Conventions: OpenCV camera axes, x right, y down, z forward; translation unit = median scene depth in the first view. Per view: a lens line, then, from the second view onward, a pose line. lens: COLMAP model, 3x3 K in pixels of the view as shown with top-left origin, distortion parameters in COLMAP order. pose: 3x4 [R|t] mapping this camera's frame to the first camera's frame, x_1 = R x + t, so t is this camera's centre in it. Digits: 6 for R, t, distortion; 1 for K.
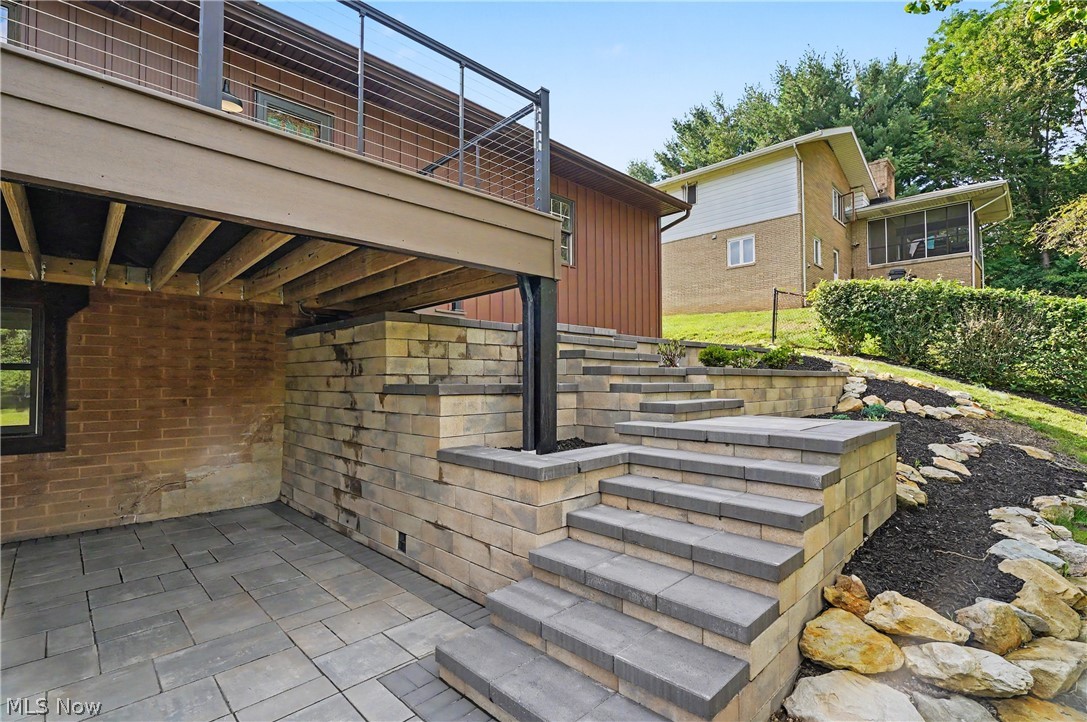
lens RADIAL K [[499.3, 0, 542.8], [0, 499.3, 367.6], [0, 0, 1]] dist [-0.011115, 0.004210]
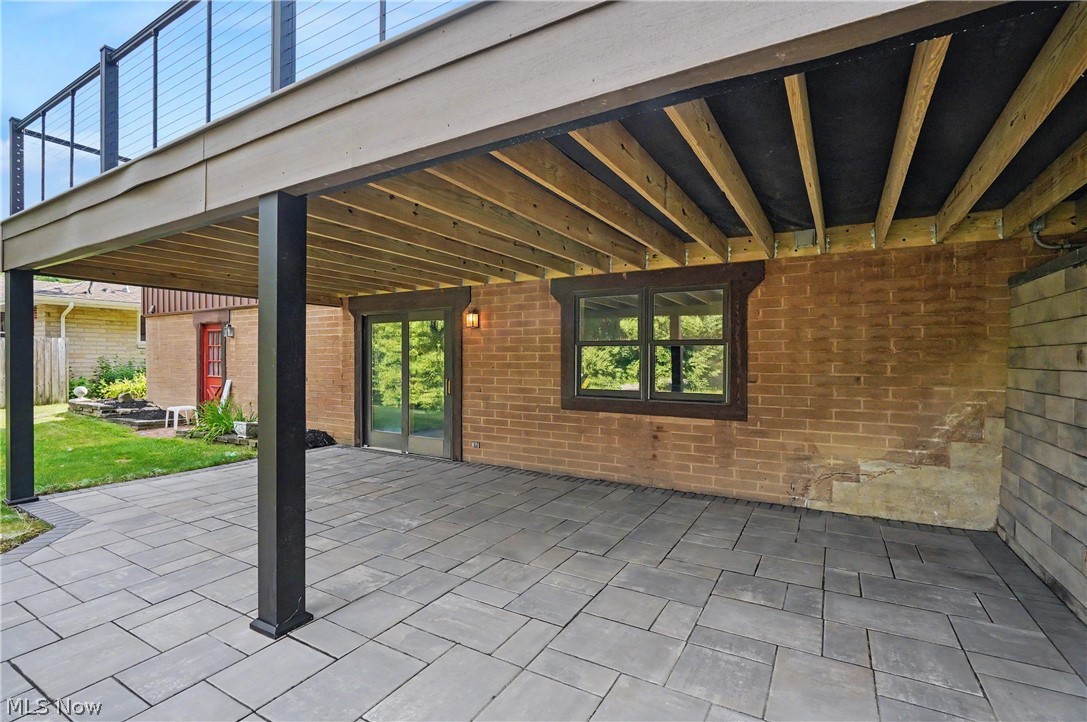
lens RADIAL K [[499.3, 0, 544.8], [0, 499.3, 365.7], [0, 0, 1]] dist [-0.011115, 0.004210]
pose [[0.267119, 0.014532, -0.963554, -0.055676], [0.021769, 0.999540, 0.021109, 0.016678], [0.963418, -0.026614, 0.266680, 0.273085]]
